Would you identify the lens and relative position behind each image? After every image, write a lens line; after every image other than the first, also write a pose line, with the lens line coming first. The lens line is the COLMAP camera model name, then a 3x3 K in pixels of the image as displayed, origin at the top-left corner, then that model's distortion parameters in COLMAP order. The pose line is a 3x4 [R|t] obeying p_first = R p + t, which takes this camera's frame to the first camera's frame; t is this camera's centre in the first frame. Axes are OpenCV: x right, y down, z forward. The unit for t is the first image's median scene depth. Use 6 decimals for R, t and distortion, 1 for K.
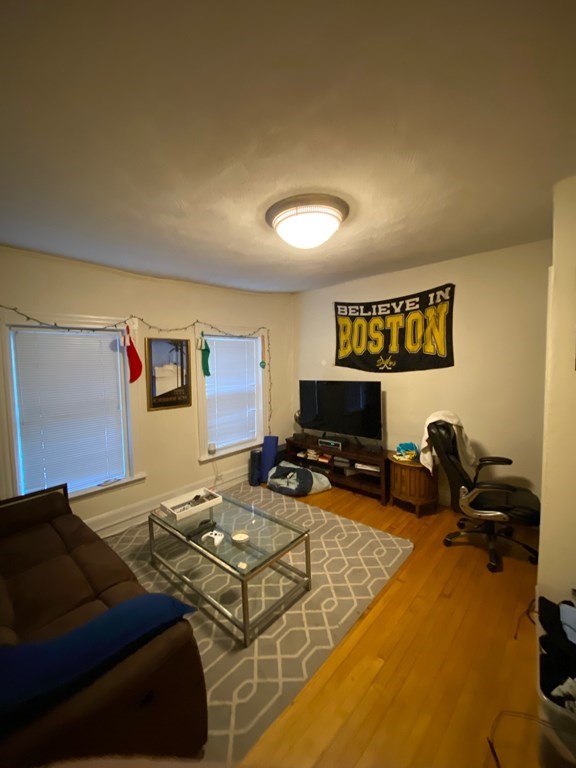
lens RADIAL K [[310.0, 0, 283.9], [0, 310.0, 381.1], [0, 0, 1]] dist [0.014010, -0.017013]
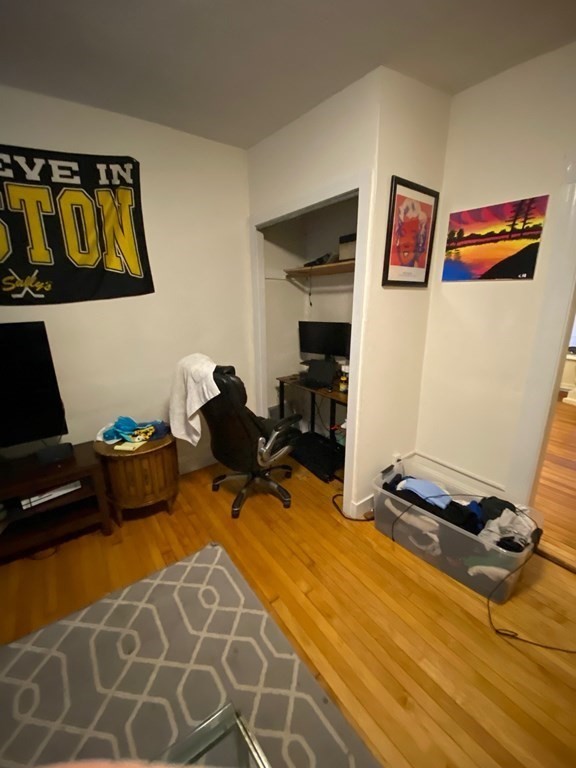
lens RADIAL K [[314.5, 0, 283.8], [0, 314.5, 381.4], [0, 0, 1]] dist [-0.012432, -0.002915]
pose [[0.188724, -0.231174, 0.954433, -0.115389], [0.068333, 0.972633, 0.222070, 0.010821], [-0.979650, 0.023310, 0.199356, 0.558896]]
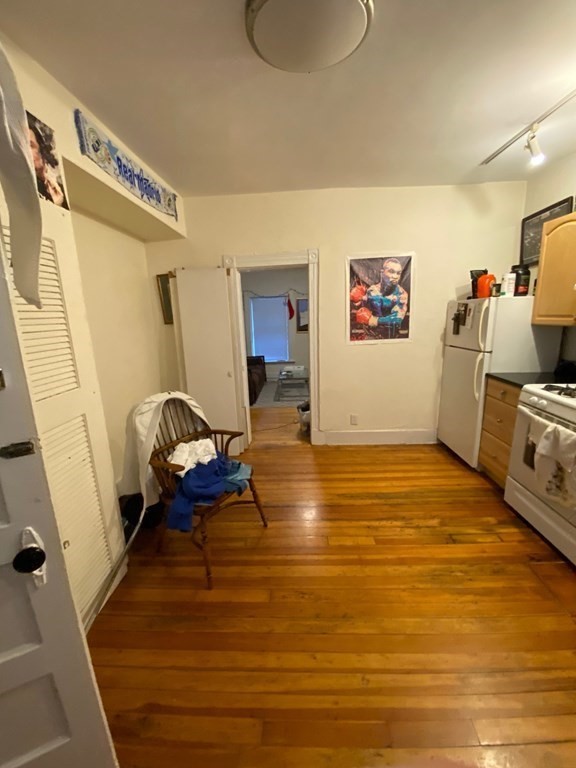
lens RADIAL K [[310.0, 0, 288.2], [0, 310.0, 383.0], [0, 0, 1]] dist [0.014010, -0.017013]
pose [[0.655618, 0.153967, -0.739229, 1.184173], [-0.029934, 0.983521, 0.178300, 0.056390], [0.754499, -0.094769, 0.649423, -0.504934]]
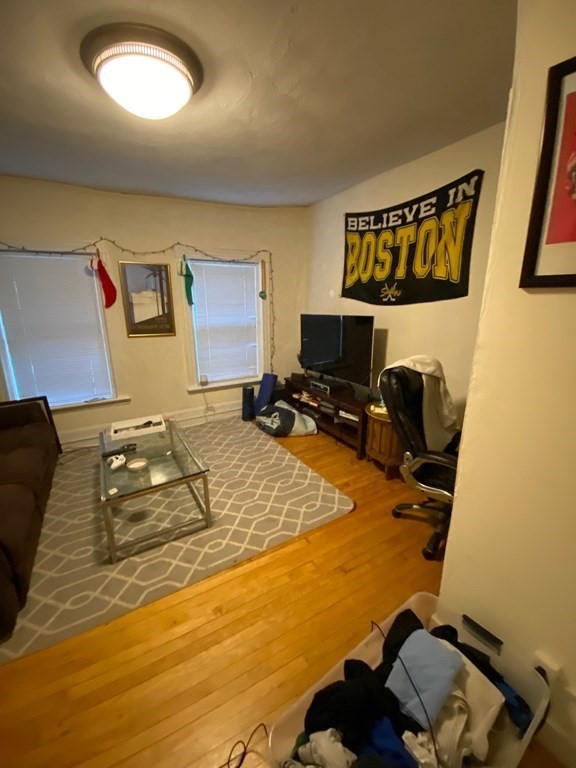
lens RADIAL K [[310.0, 0, 287.9], [0, 310.0, 382.0], [0, 0, 1]] dist [0.014010, -0.017013]
pose [[0.956845, 0.089719, -0.276400, 0.354936], [-0.033875, 0.979099, 0.200544, 0.016732], [0.288616, -0.182527, 0.939886, 0.158376]]
